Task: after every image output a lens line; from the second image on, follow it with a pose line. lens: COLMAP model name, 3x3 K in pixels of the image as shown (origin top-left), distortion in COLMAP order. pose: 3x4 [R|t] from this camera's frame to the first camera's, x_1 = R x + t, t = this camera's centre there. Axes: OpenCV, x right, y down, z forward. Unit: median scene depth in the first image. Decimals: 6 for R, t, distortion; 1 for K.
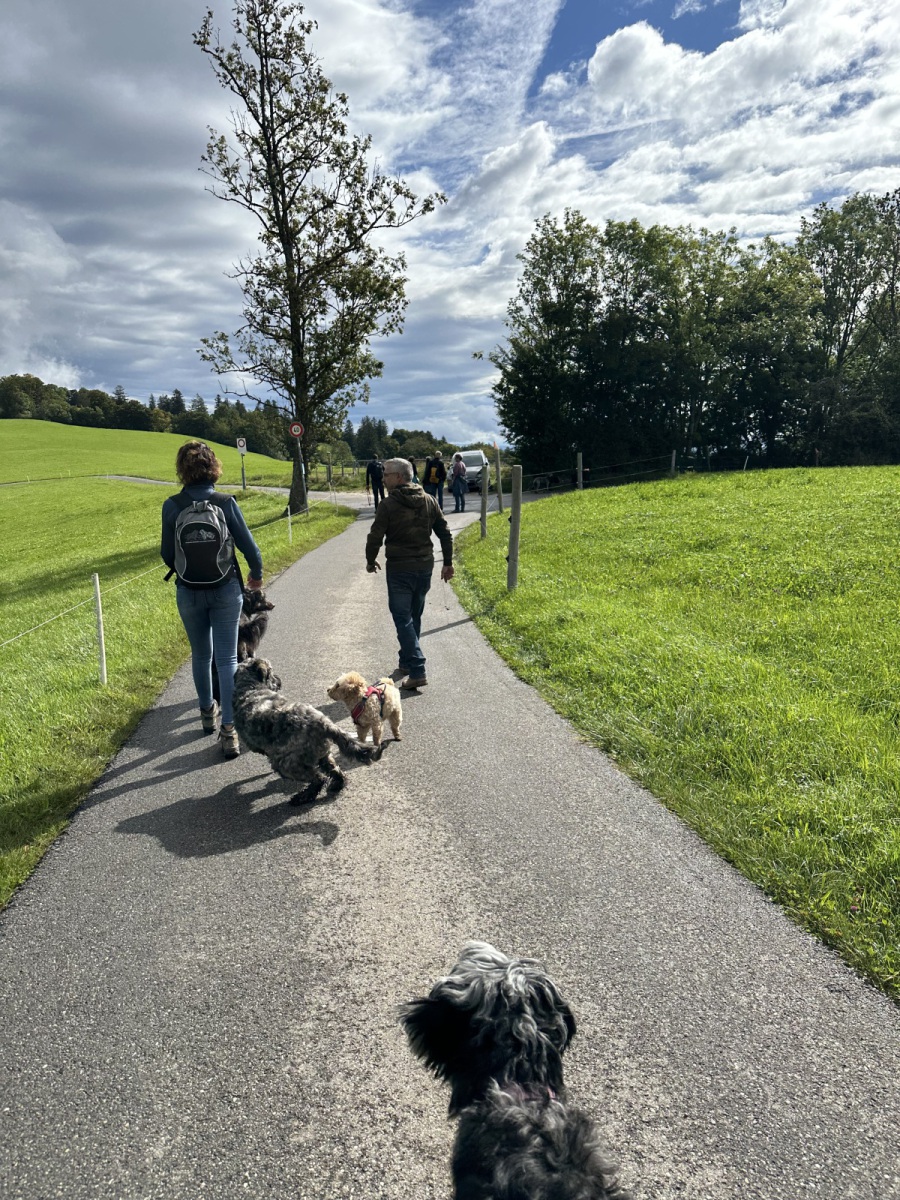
lens RADIAL K [[838.2, 0, 450.0], [0, 838.2, 600.0], [0, 0, 1]] dist [-0.004649, -0.009871]
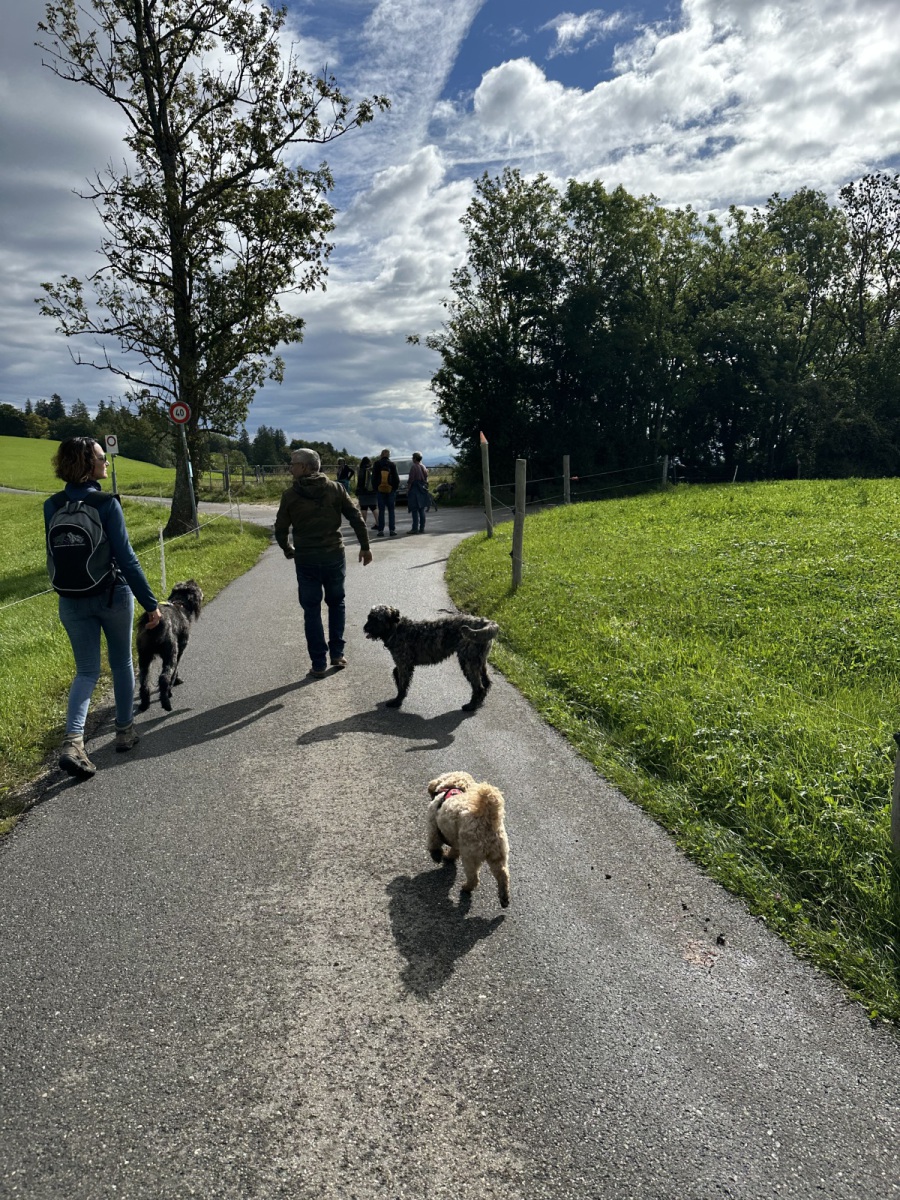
lens RADIAL K [[818.6, 0, 450.0], [0, 818.6, 600.0], [0, 0, 1]] dist [0.001153, -0.000383]
pose [[0.991670, -0.006539, 0.128642, -0.035758], [0.008184, 0.999891, -0.012258, -0.027596], [-0.128548, 0.013208, 0.991615, 0.213517]]
